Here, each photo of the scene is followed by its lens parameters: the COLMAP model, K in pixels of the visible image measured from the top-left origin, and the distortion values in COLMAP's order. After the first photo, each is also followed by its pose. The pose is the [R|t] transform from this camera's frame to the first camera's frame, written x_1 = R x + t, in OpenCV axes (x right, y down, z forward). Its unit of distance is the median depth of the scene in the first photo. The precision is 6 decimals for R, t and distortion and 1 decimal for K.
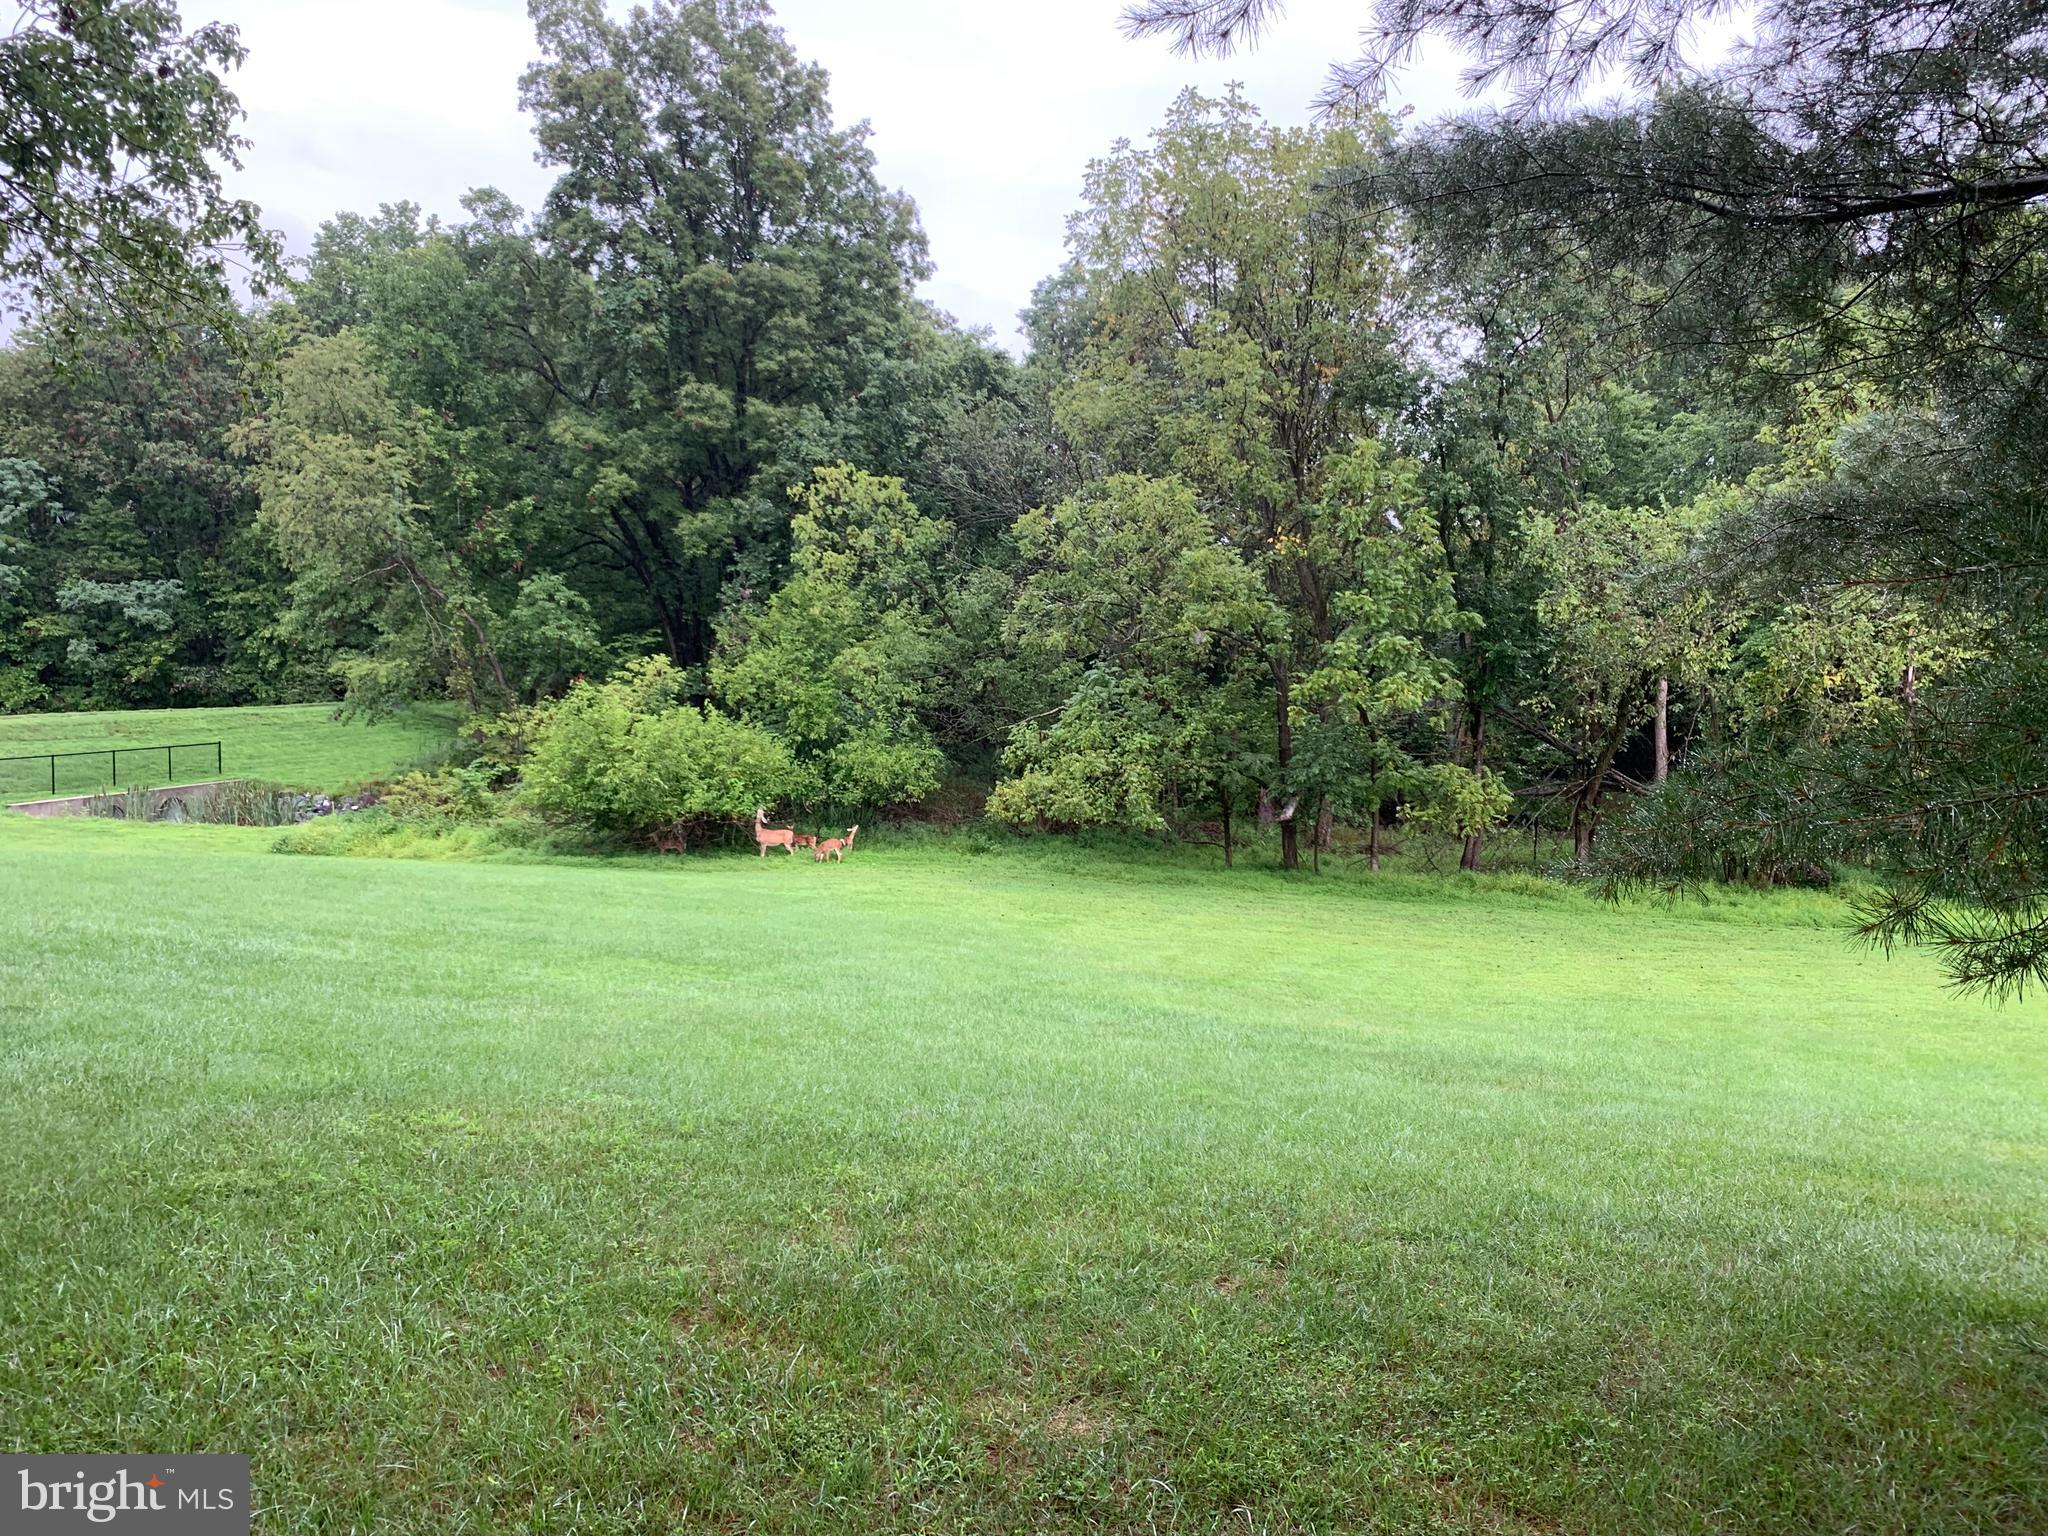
lens RADIAL K [[1540.2, 0, 1024.0], [0, 1540.2, 768.0], [0, 0, 1]] dist [-0.006136, -0.008896]
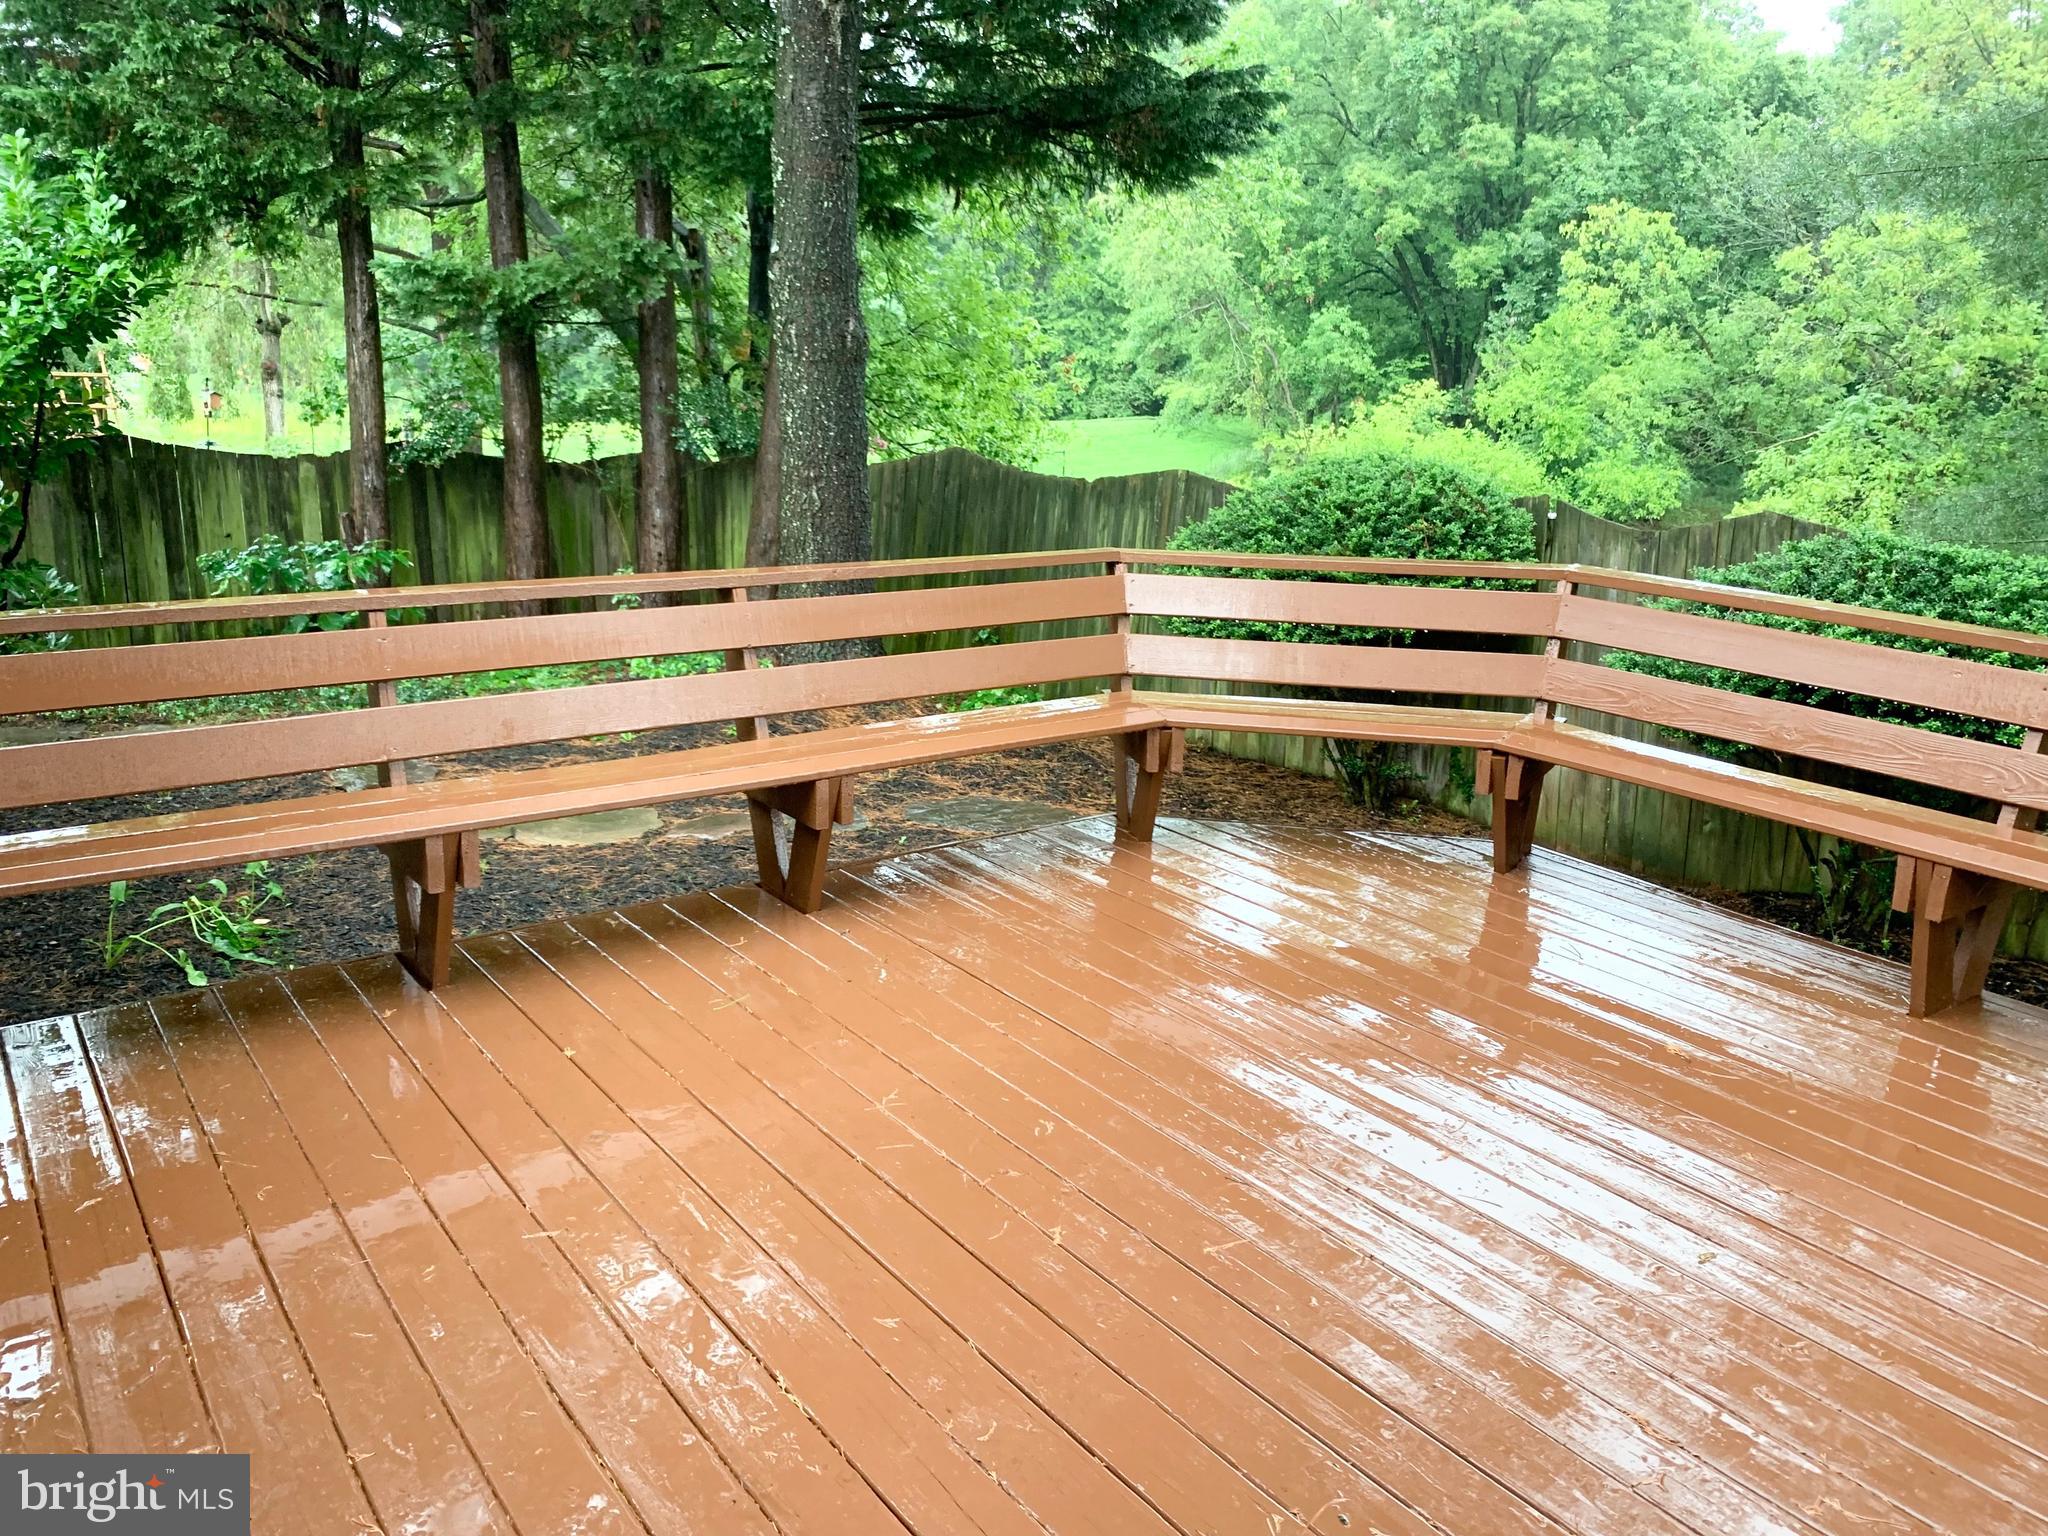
lens RADIAL K [[1540.2, 0, 1024.0], [0, 1540.2, 768.0], [0, 0, 1]] dist [-0.006136, -0.008896]
pose [[0.895214, 0.108603, -0.432200, 0.018259], [-0.027509, 0.981468, 0.189644, 0.000784], [0.444787, -0.157882, 0.881611, -0.179765]]
